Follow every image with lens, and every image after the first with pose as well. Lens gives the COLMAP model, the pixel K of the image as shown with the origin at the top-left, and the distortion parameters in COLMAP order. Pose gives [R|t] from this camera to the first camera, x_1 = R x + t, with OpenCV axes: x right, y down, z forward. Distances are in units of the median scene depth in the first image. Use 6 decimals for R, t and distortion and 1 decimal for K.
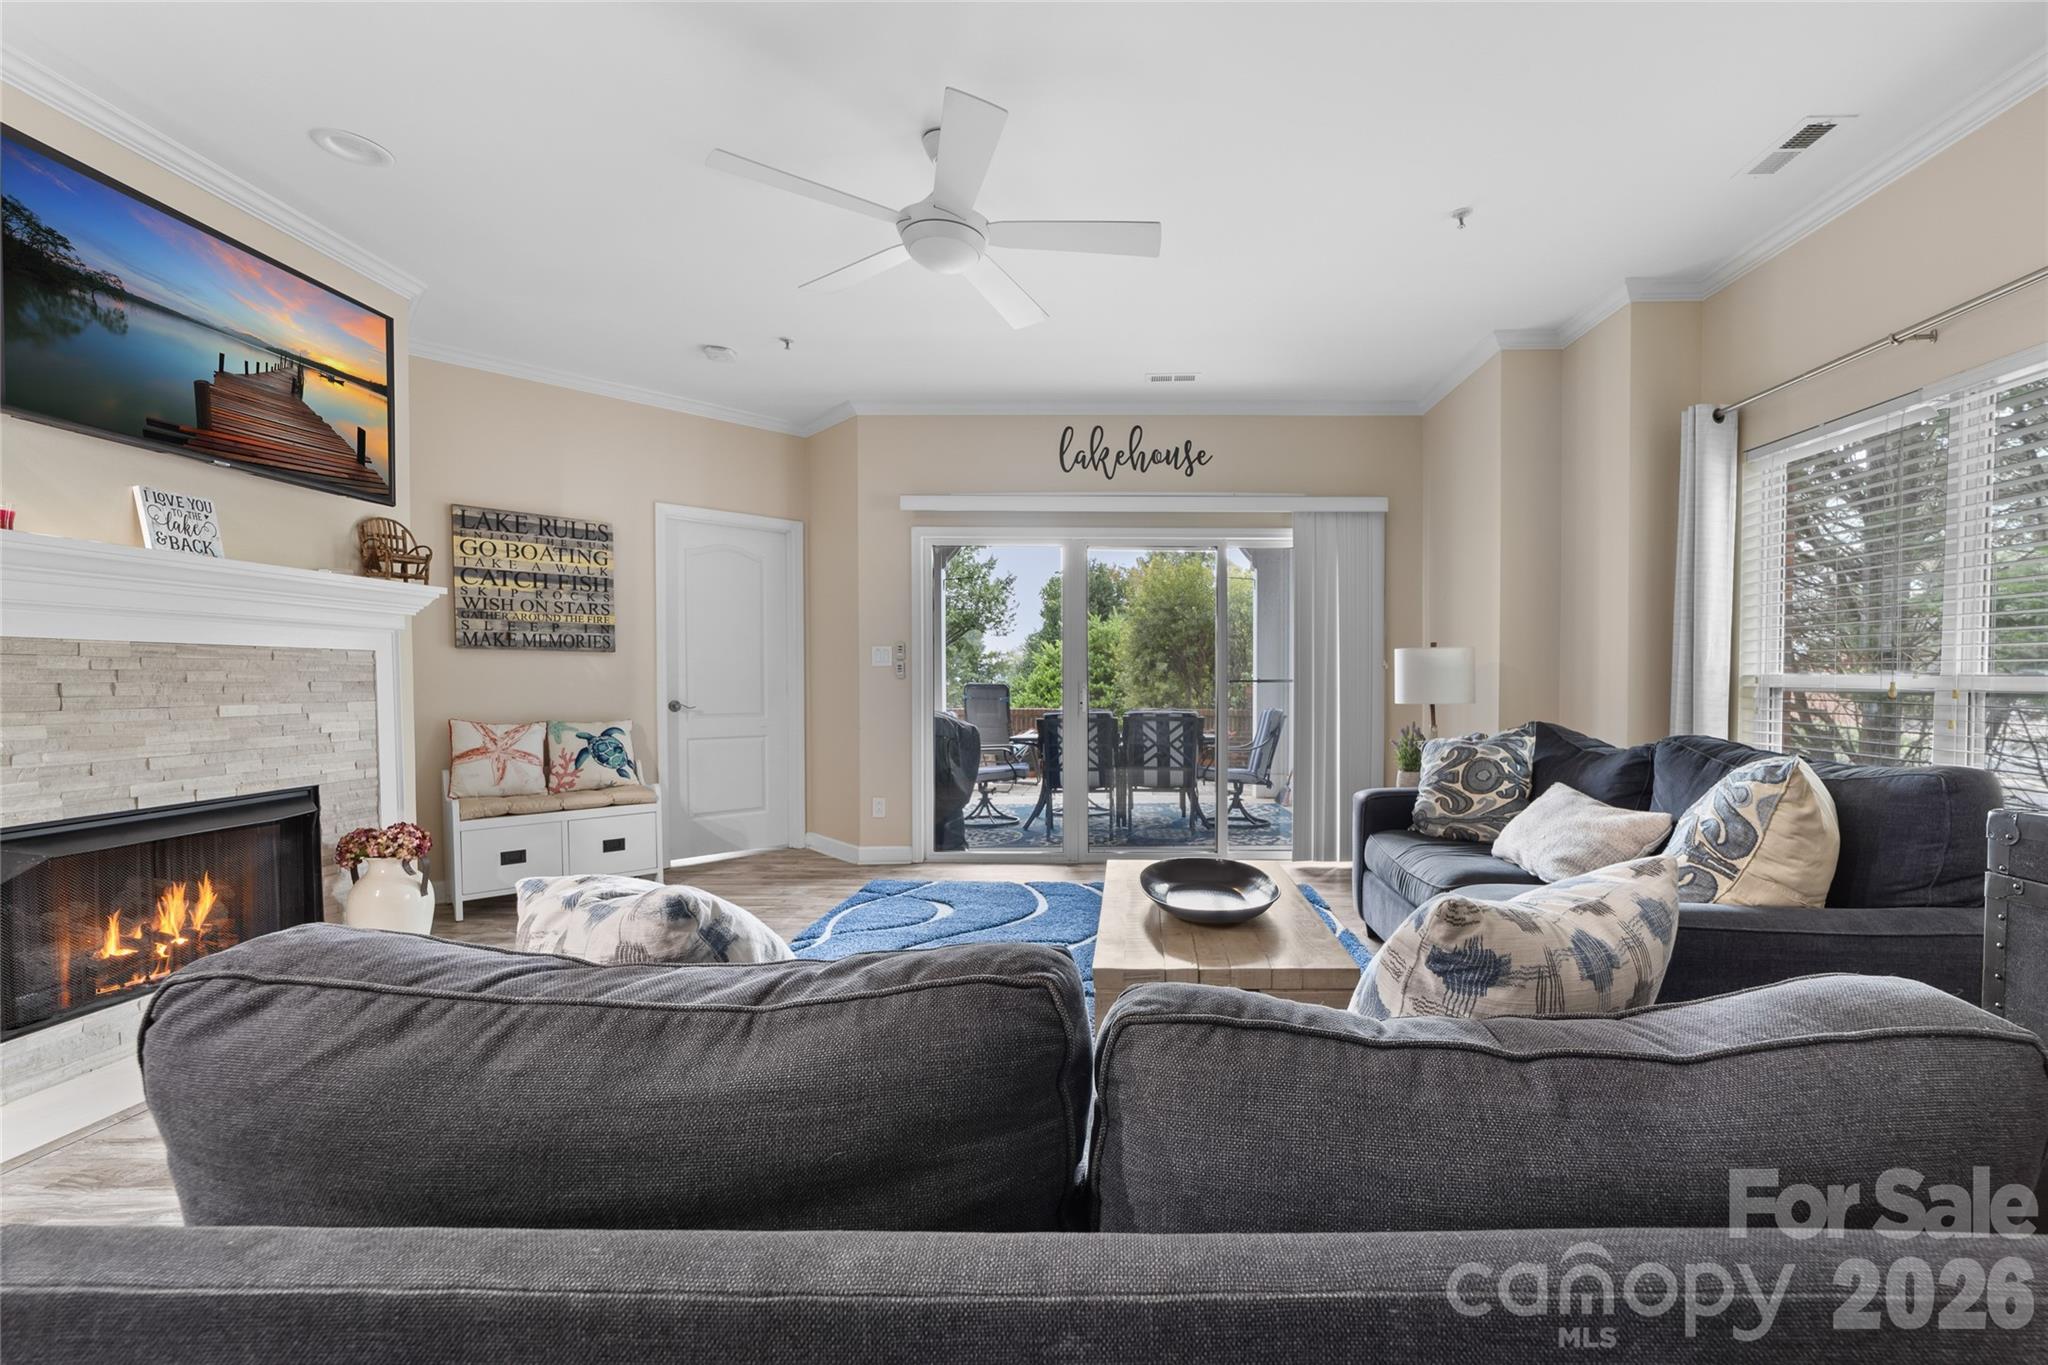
lens RADIAL K [[846.3, 0, 1104.0], [0, 846.3, 697.9], [0, 0, 1]] dist [-0.013337, 0.007142]
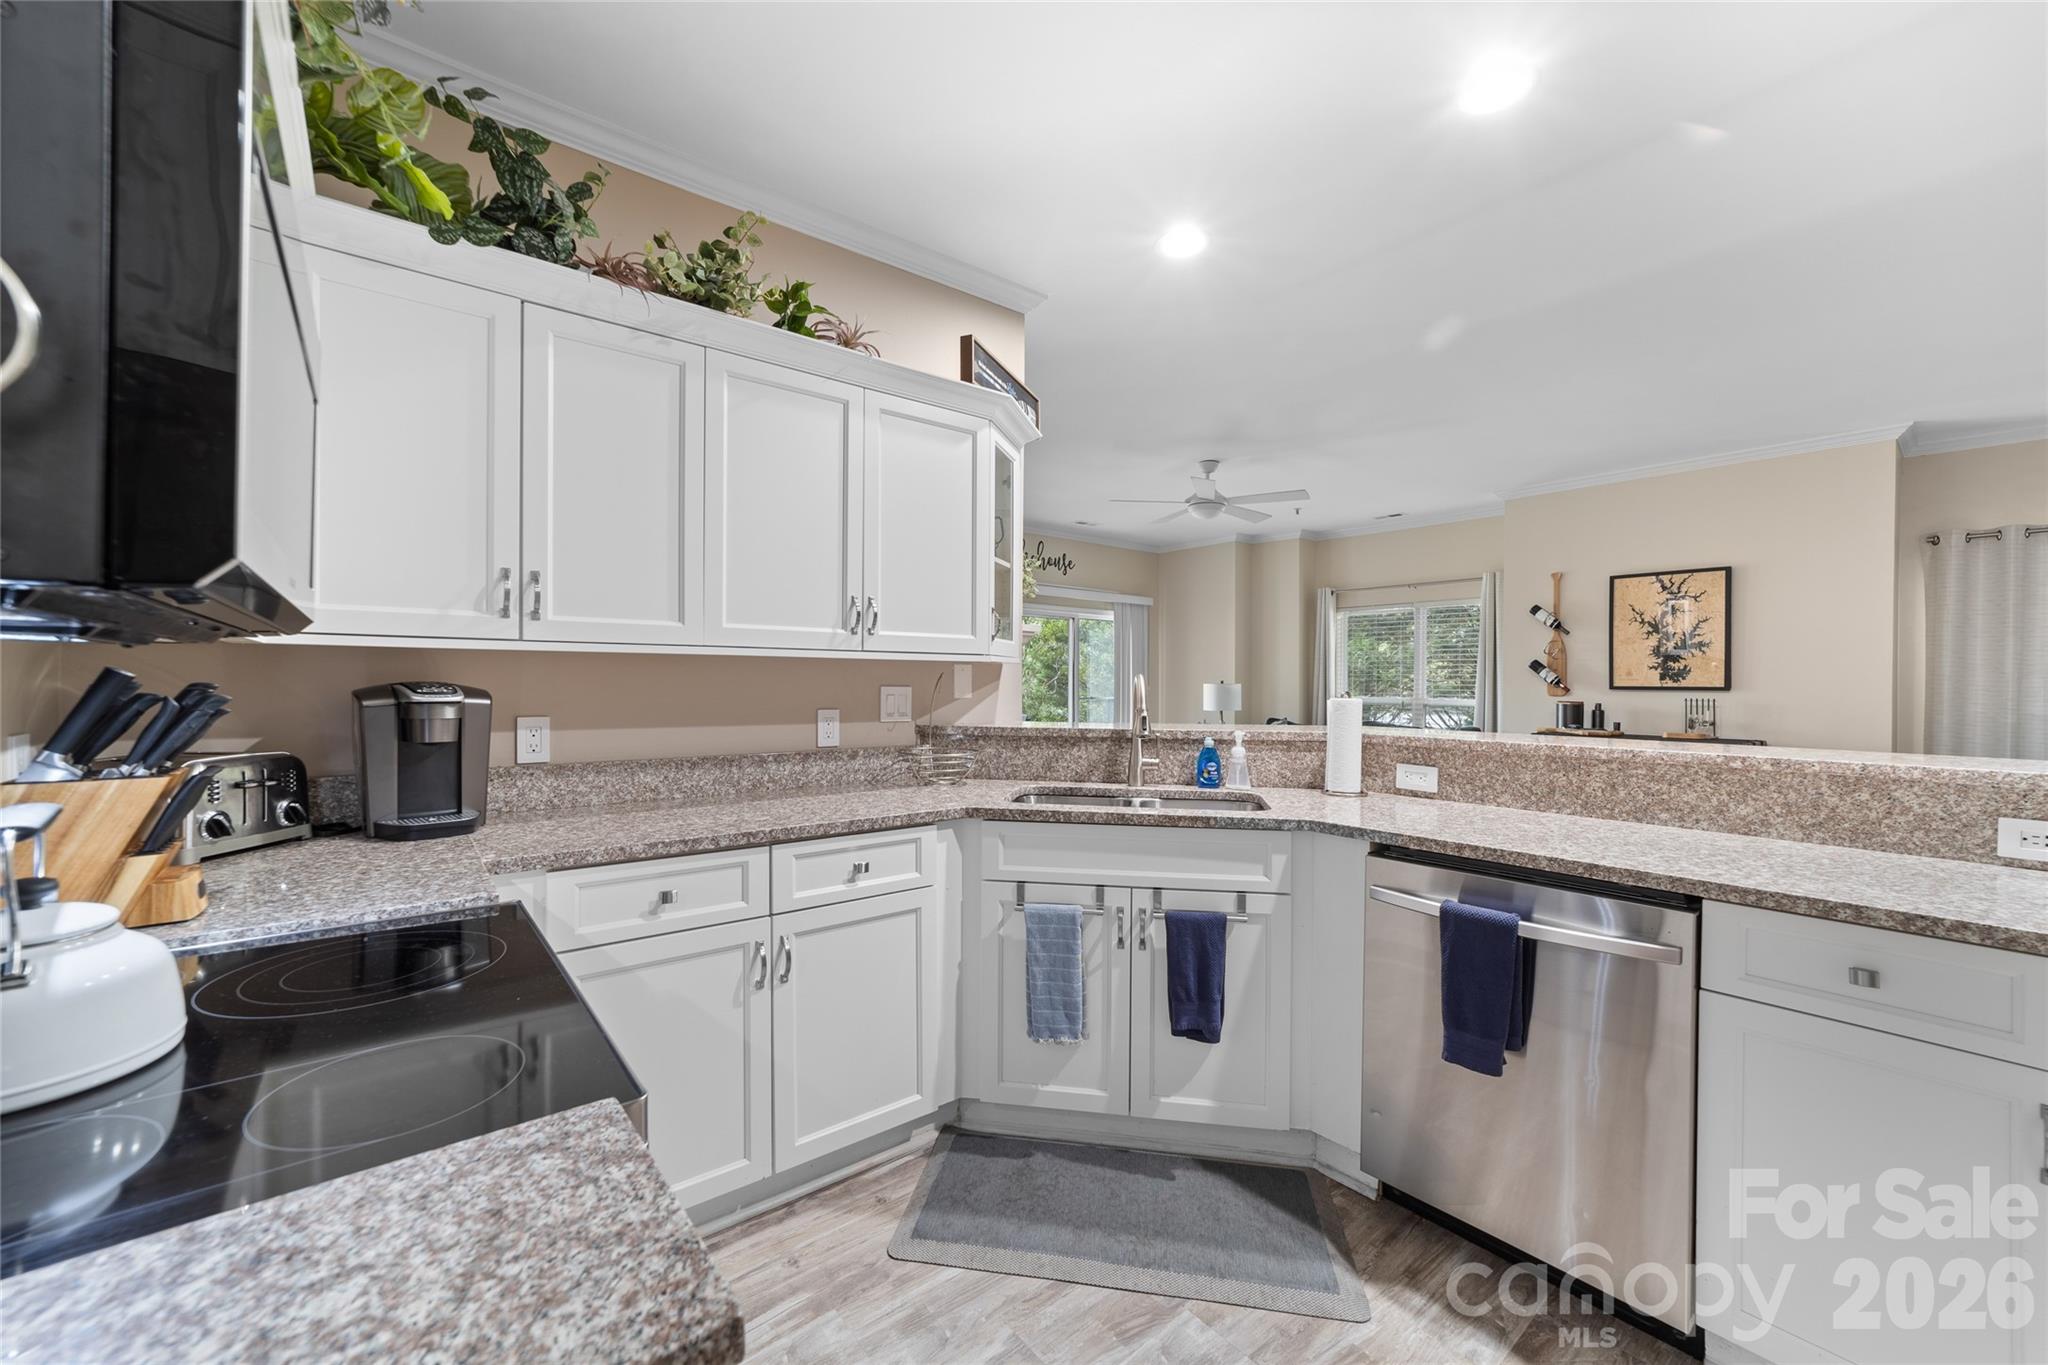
lens RADIAL K [[786.0, 0, 985.9], [0, 786.0, 686.9], [0, 0, 1]] dist [-0.020082, 0.008202]
pose [[0.794550, 0.003679, 0.607188, -1.411796], [0.004105, 0.999926, -0.011429, -0.034325], [-0.607185, 0.011573, 0.794476, -0.202759]]
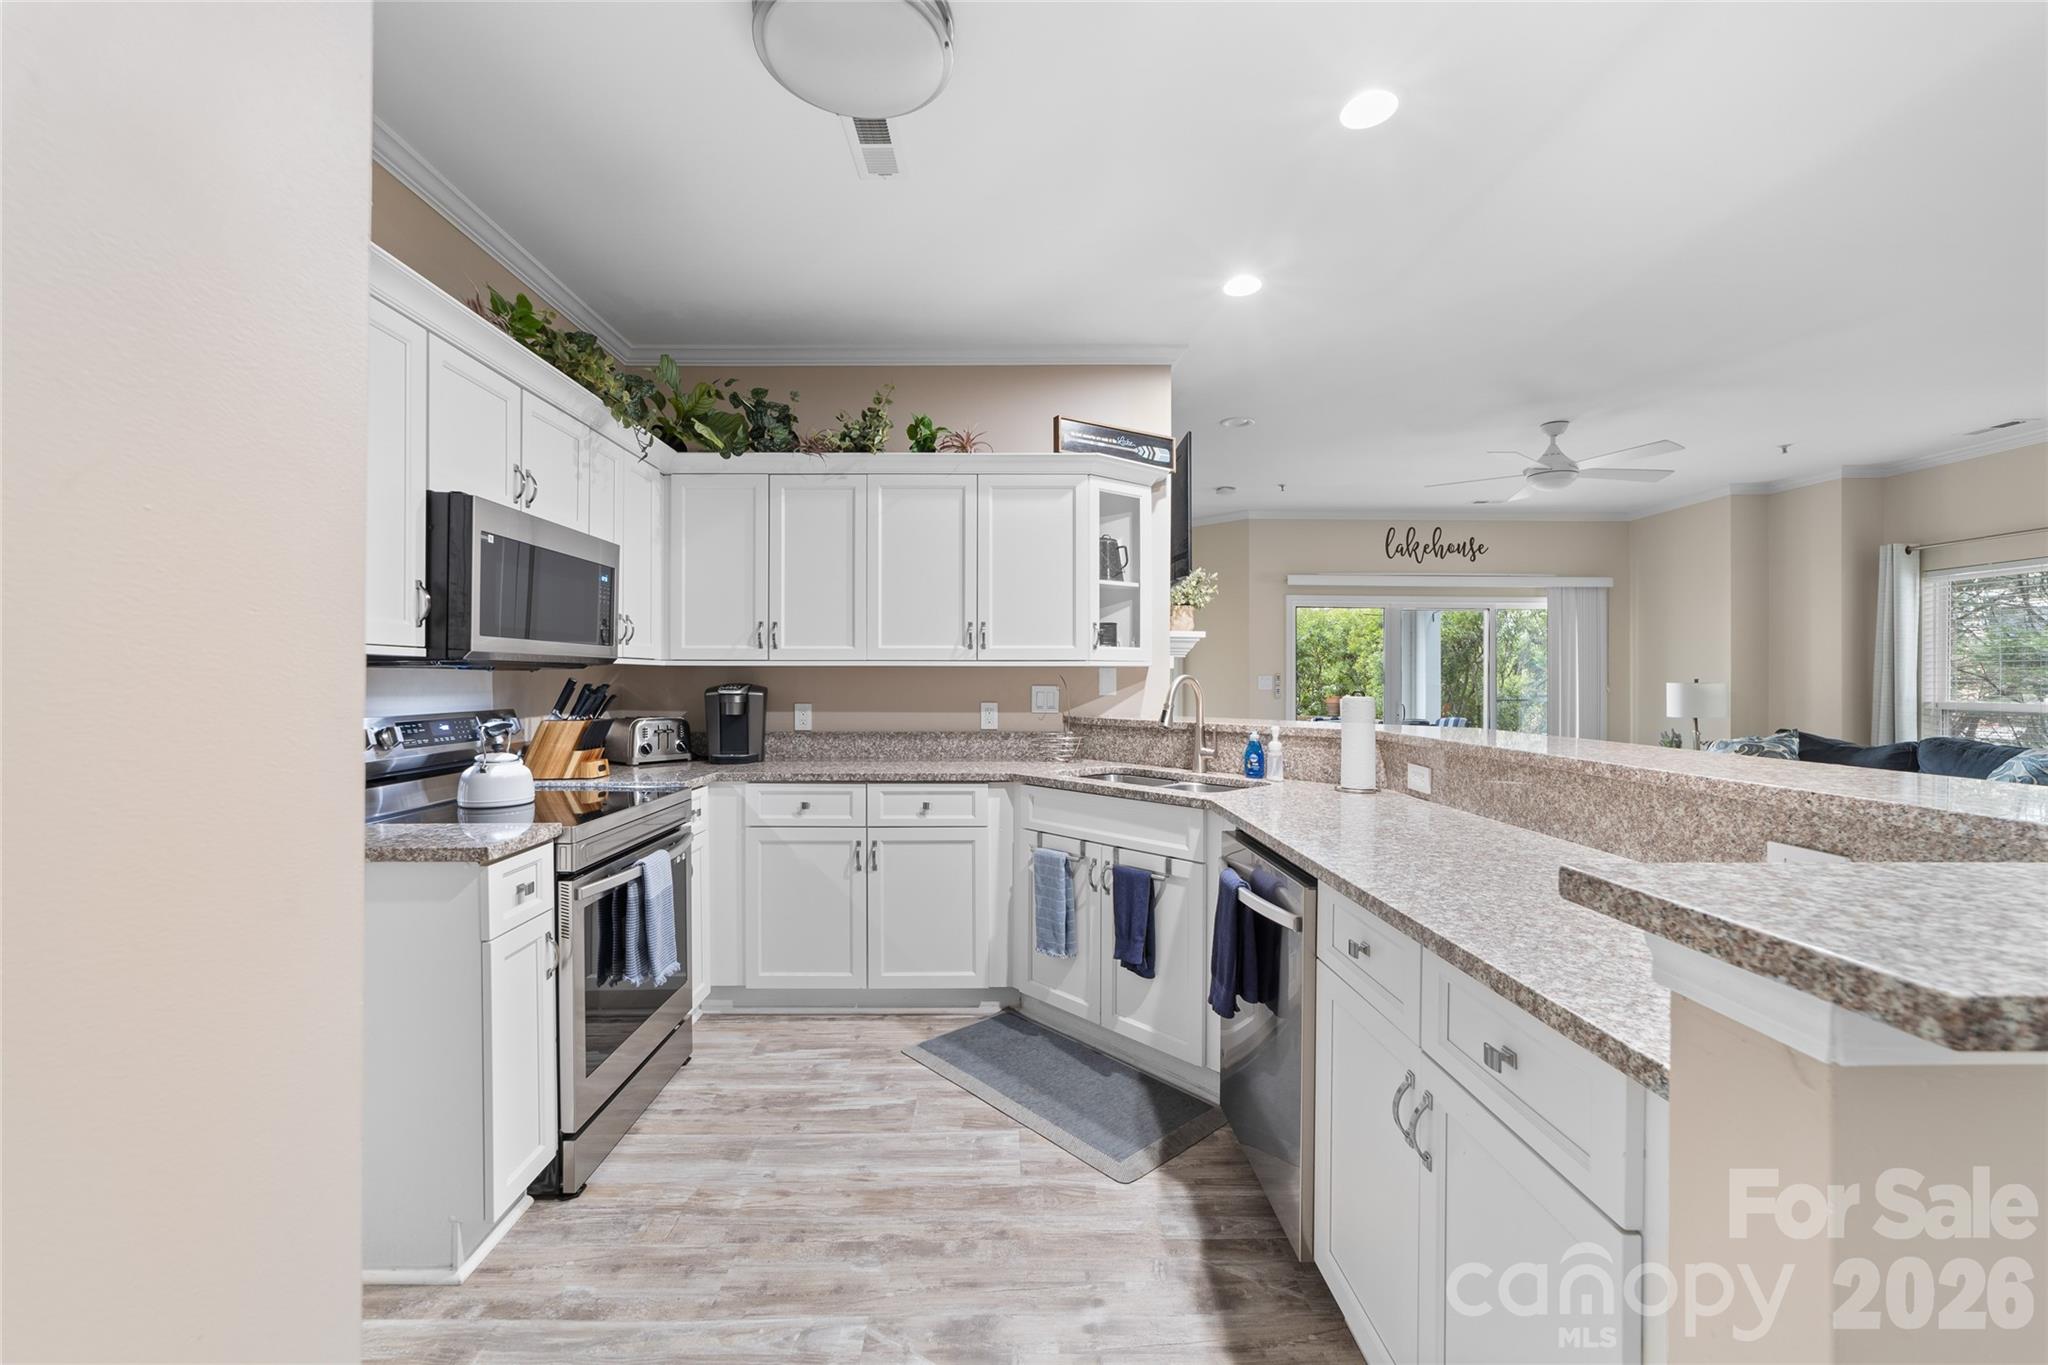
lens RADIAL K [[791.2, 0, 1002.2], [0, 791.2, 679.8], [0, 0, 1]] dist [-0.019186, 0.008245]
pose [[0.999978, 0.003711, -0.005445, -1.050833], [-0.003830, 0.999749, -0.022094, -0.029001], [0.005362, 0.022114, 0.999741, -0.561199]]
